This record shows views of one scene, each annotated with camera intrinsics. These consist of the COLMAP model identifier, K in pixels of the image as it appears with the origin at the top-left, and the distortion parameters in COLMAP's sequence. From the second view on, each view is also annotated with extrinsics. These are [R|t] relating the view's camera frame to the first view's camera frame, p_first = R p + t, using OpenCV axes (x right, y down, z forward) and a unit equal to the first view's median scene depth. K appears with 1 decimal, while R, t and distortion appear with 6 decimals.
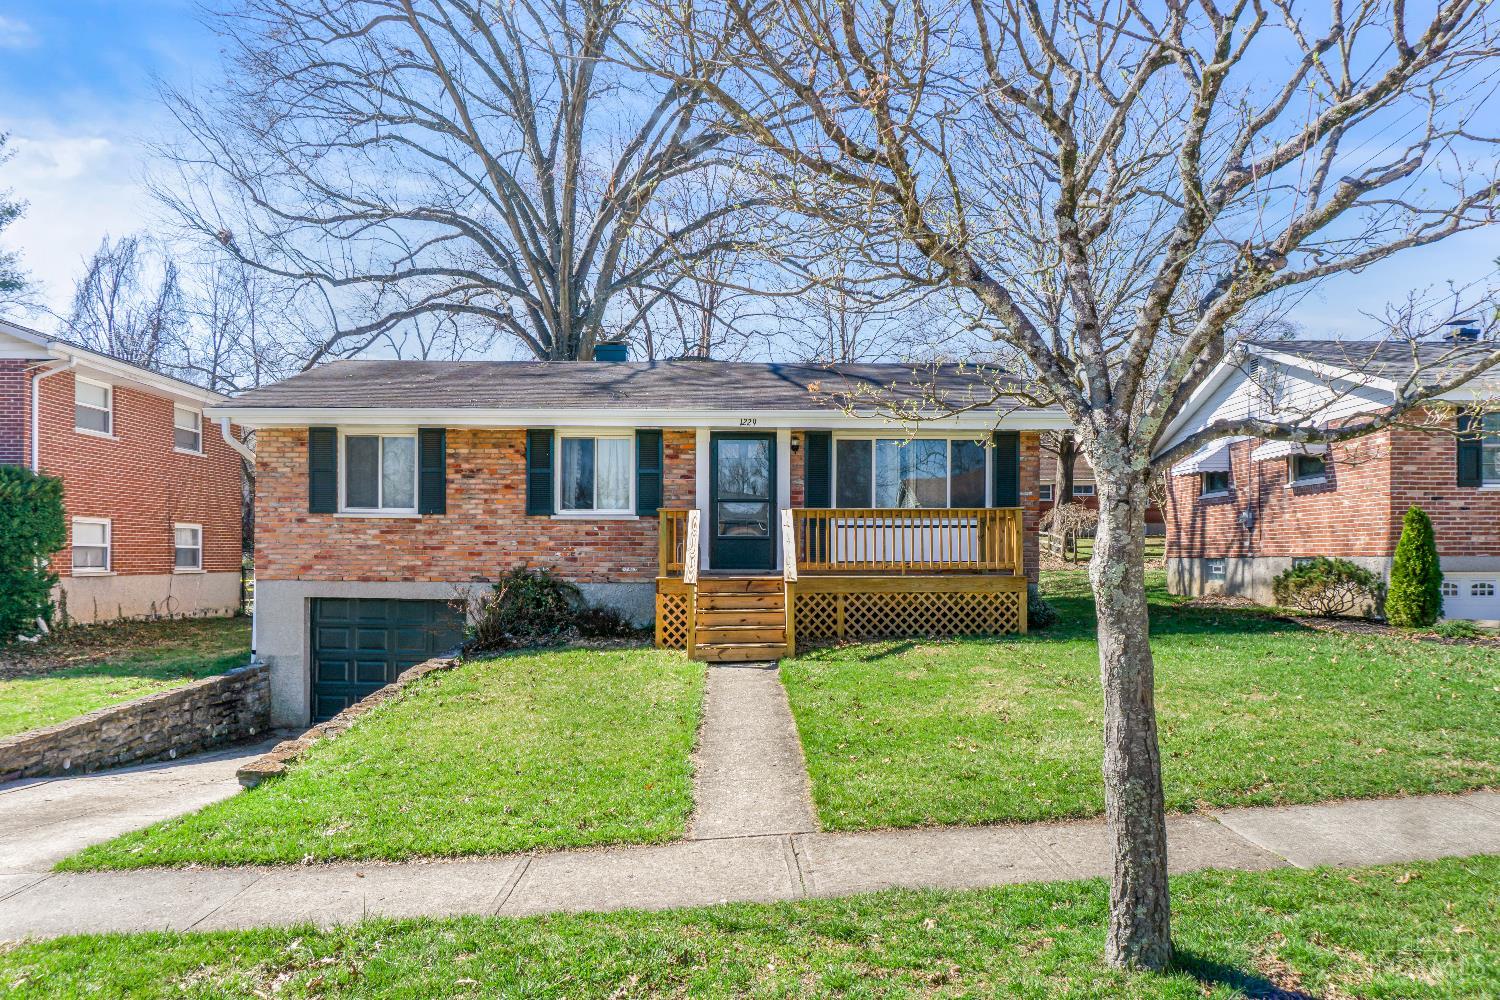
lens RADIAL K [[1026.0, 0, 746.6], [0, 1026.0, 579.8], [0, 0, 1]] dist [-0.009724, 0.001838]
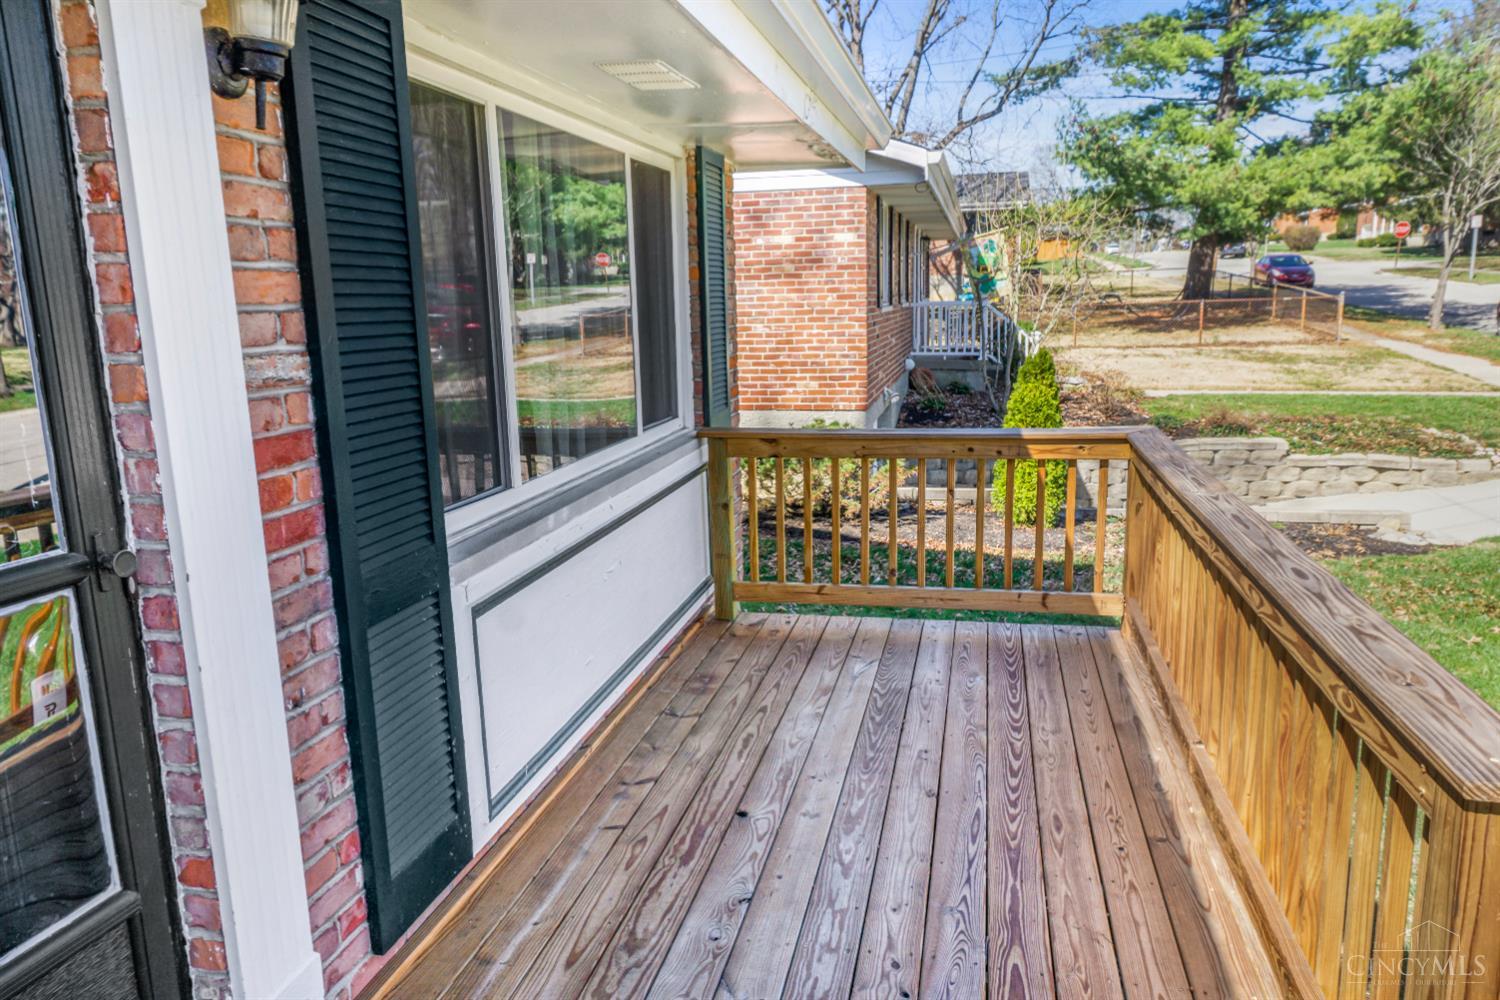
lens RADIAL K [[1006.1, 0, 750.0], [0, 1006.1, 500.0], [0, 0, 1]] dist [-0.013386, -0.002439]
pose [[0.237911, -0.202276, 0.949991, -0.051357], [0.044371, 0.979317, 0.197408, -0.100819], [-0.970273, -0.004813, 0.241965, 0.918923]]
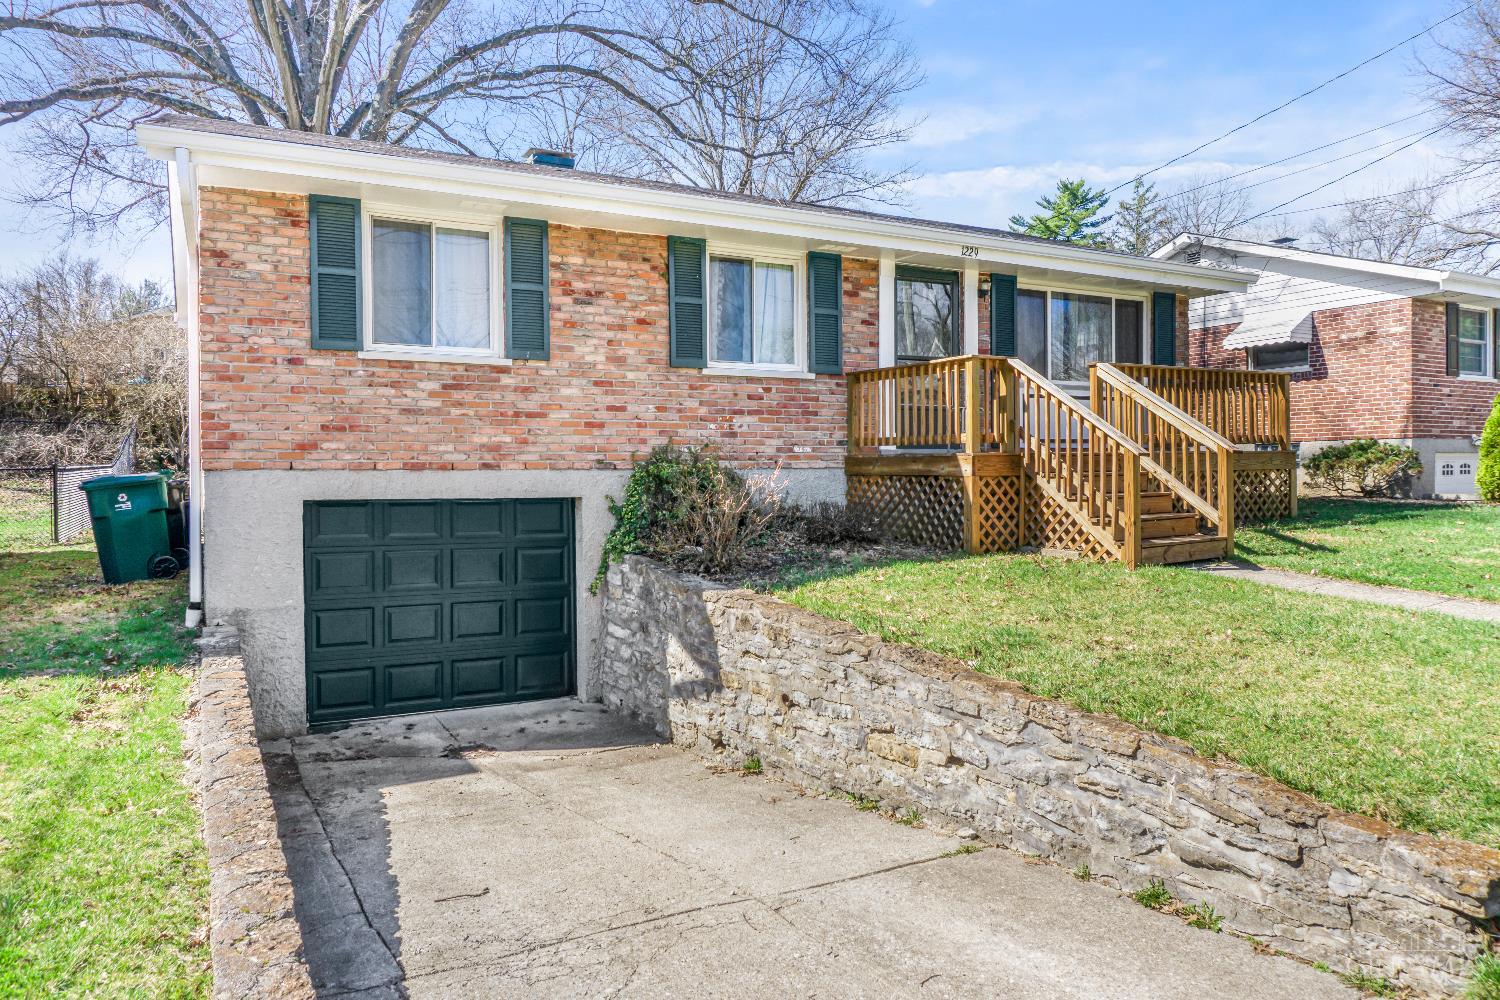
lens RADIAL K [[1006.1, 0, 750.0], [0, 1006.1, 500.0], [0, 0, 1]] dist [-0.013386, -0.002439]
pose [[0.883096, -0.025062, 0.468522, -0.473006], [0.023595, 0.999681, 0.009001, 0.017657], [-0.468598, 0.003106, 0.883406, 0.407180]]
